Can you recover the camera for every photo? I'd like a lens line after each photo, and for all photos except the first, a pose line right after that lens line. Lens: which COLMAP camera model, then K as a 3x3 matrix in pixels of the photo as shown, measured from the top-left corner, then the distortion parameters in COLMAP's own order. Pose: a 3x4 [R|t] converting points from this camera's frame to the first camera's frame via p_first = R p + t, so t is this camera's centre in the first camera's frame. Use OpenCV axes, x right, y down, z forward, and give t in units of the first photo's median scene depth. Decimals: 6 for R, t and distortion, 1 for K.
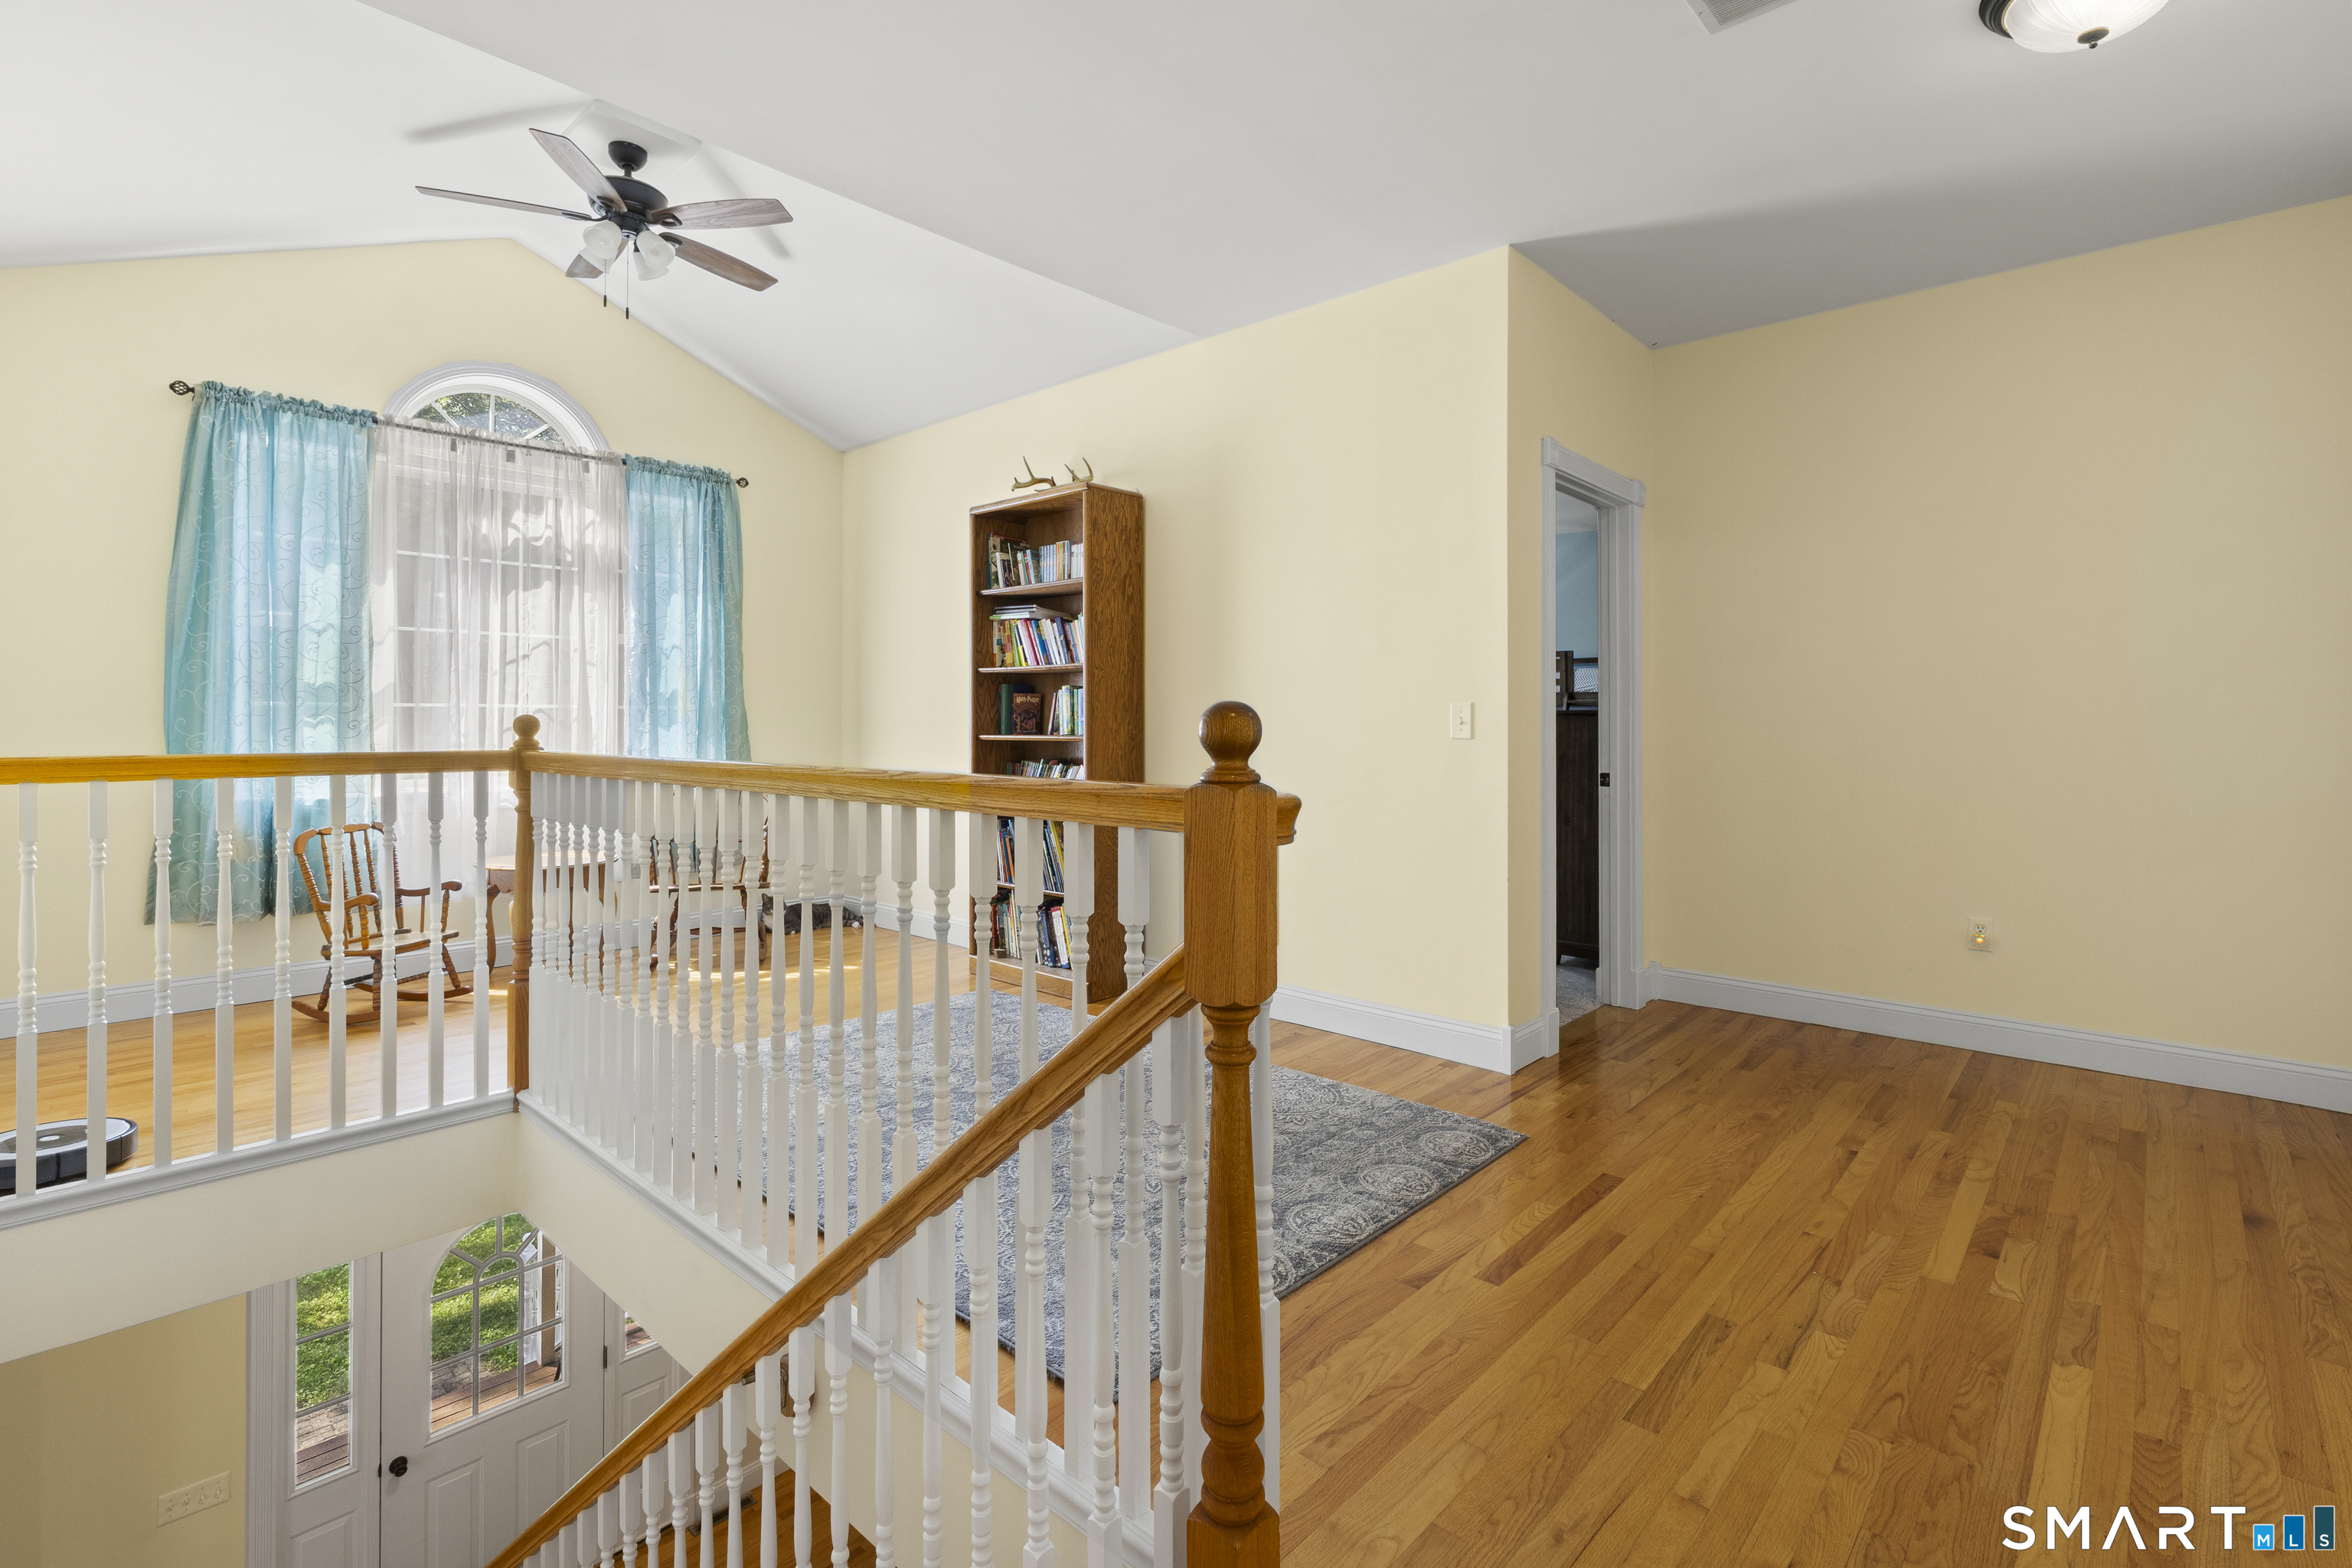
lens RADIAL K [[1089.4, 0, 1182.1], [0, 1089.4, 708.0], [0, 0, 1]] dist [-0.004381, 0.000468]
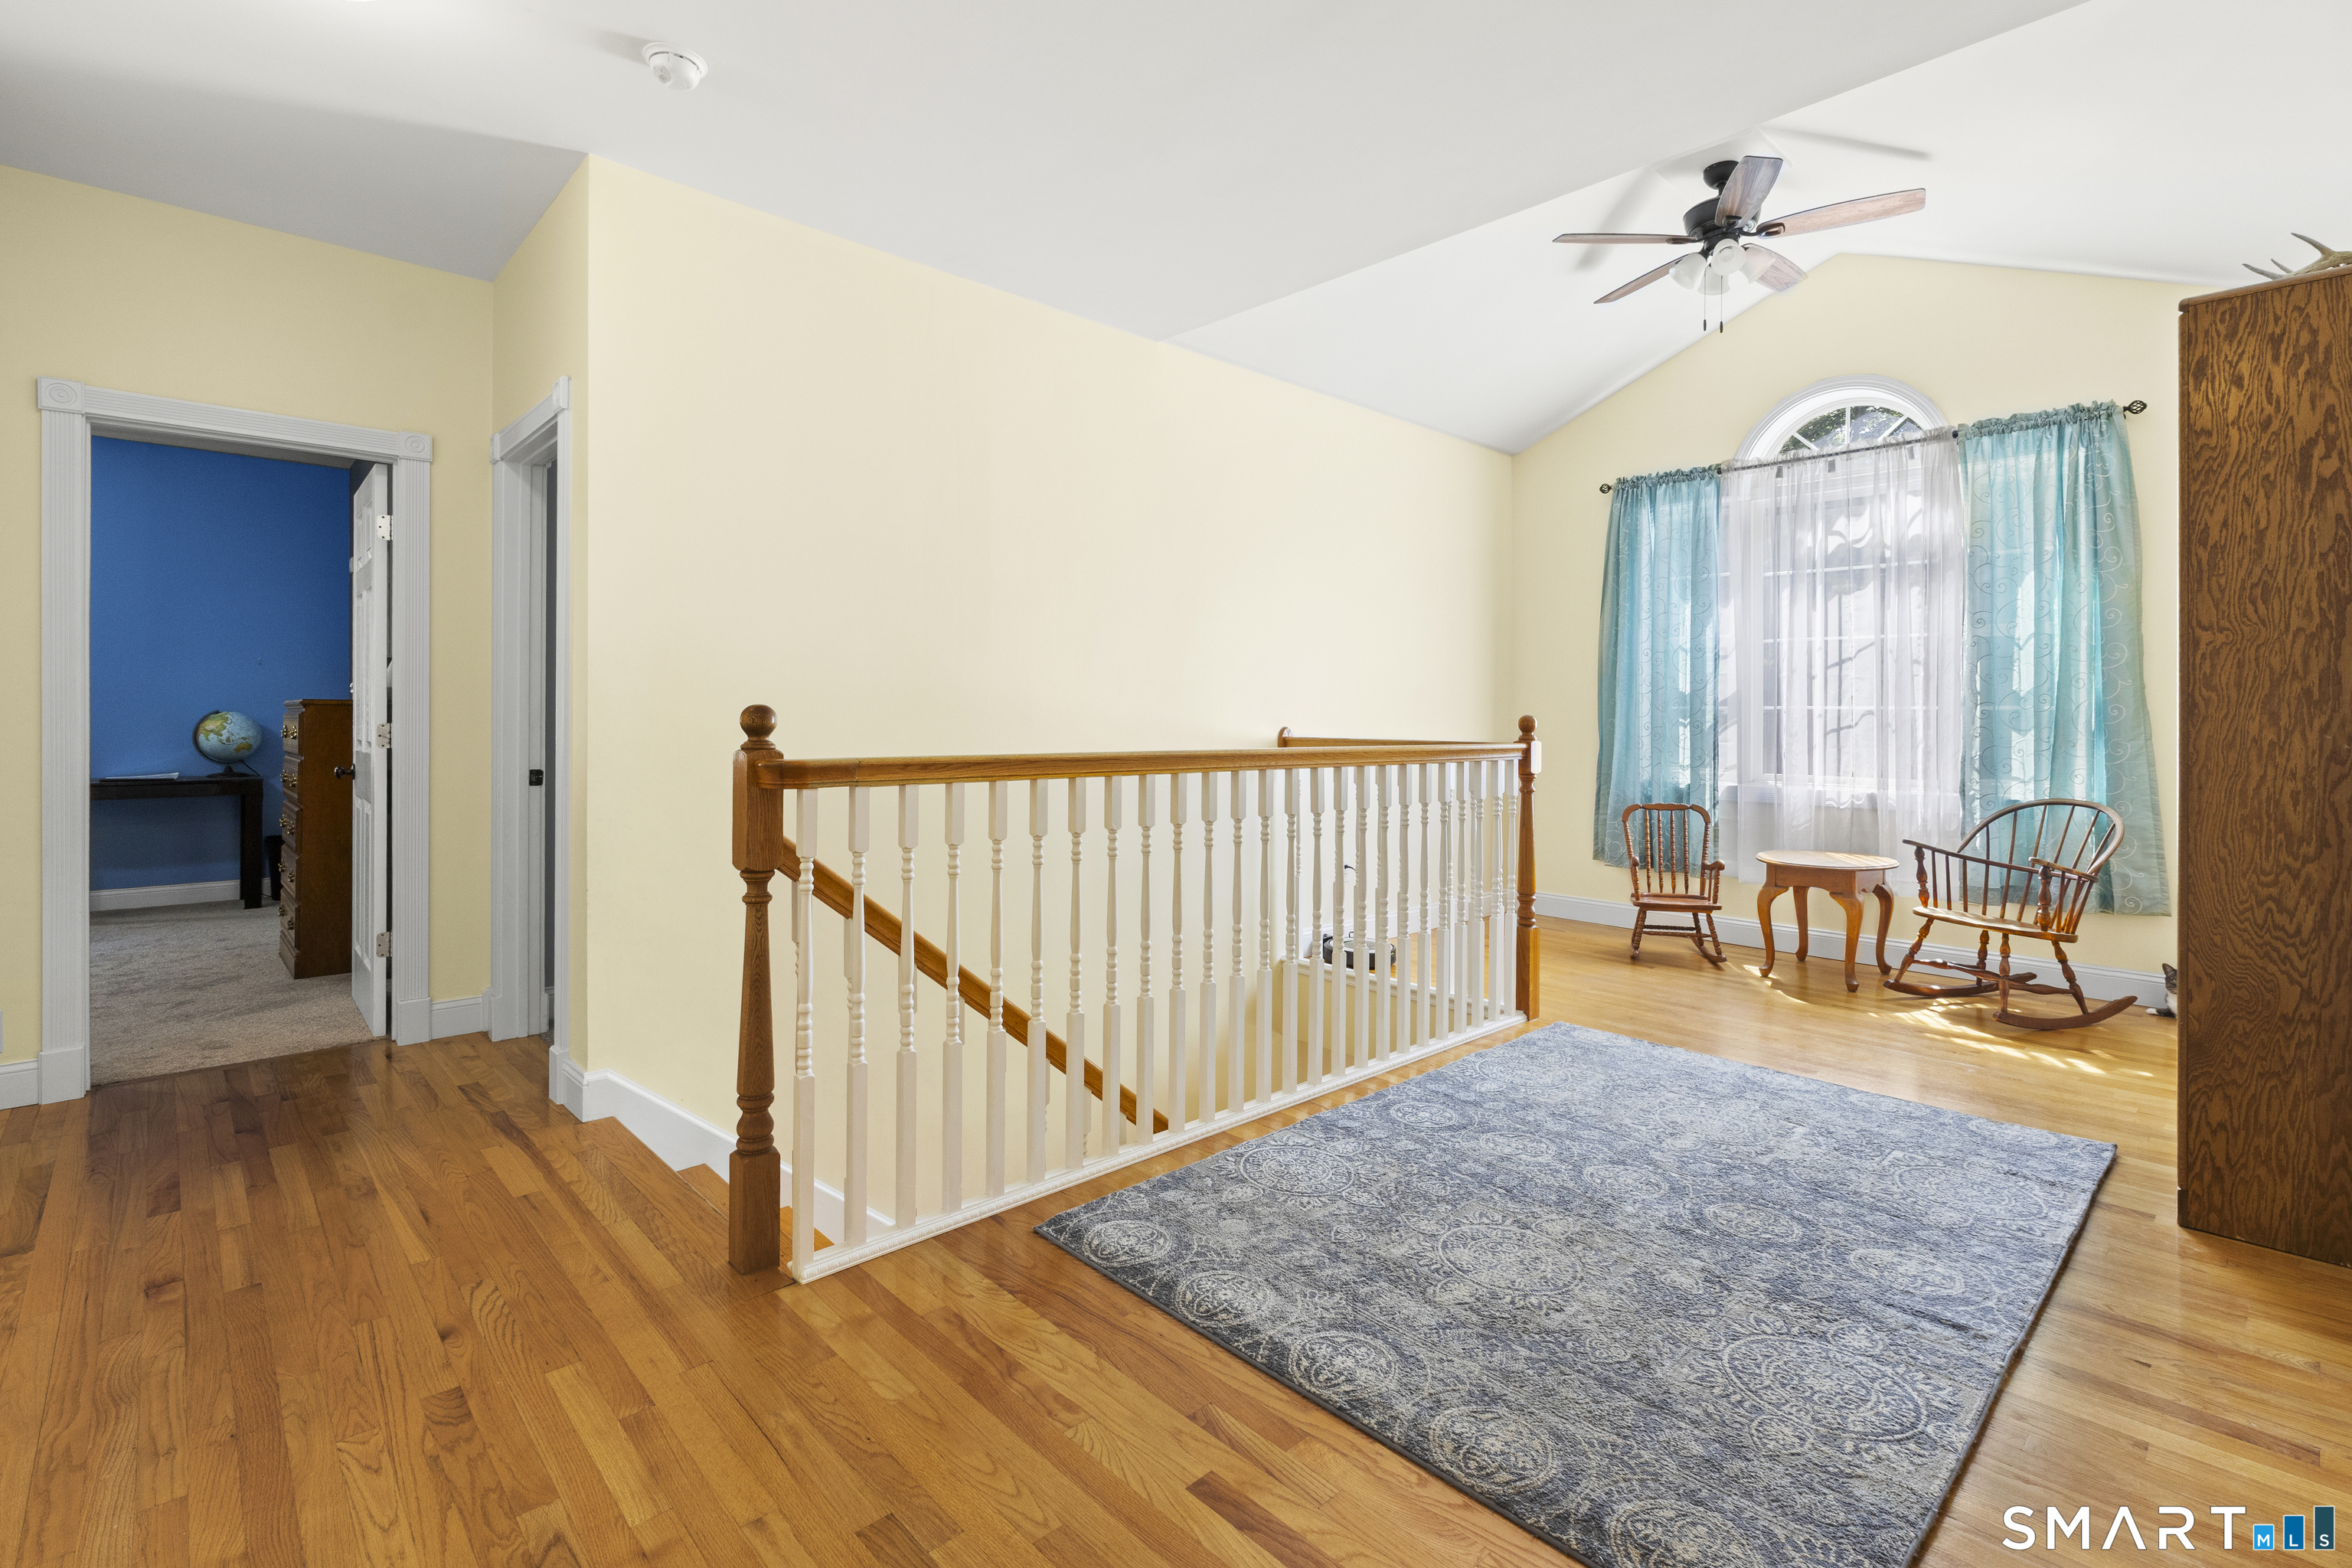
lens RADIAL K [[1089.4, 0, 1196.5], [0, 1089.4, 719.9], [0, 0, 1]] dist [-0.004381, 0.000468]
pose [[-0.076500, -0.000660, -0.997069, 0.507105], [0.005919, 0.999982, -0.001116, 0.007391], [0.997052, -0.005987, -0.076494, 0.529563]]
